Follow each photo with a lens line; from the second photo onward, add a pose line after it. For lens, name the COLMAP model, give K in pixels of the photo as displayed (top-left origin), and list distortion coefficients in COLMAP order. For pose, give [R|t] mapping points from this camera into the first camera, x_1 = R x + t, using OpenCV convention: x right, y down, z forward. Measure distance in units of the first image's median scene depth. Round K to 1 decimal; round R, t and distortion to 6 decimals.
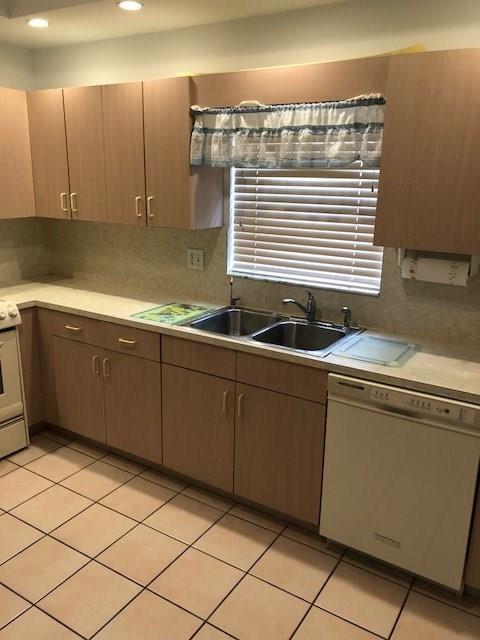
lens RADIAL K [[522.5, 0, 239.6], [0, 522.5, 320.4], [0, 0, 1]] dist [0.014052, 0.003118]
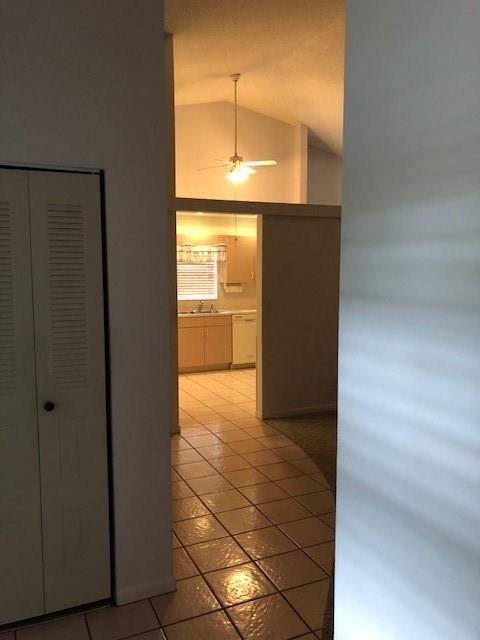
lens RADIAL K [[522.5, 0, 239.9], [0, 522.5, 319.7], [0, 0, 1]] dist [0.014052, 0.003118]
pose [[0.537862, -0.107391, 0.836165, -2.702154], [0.232666, 0.972241, -0.024794, 0.216766], [-0.810290, 0.207883, 0.547918, -1.003918]]
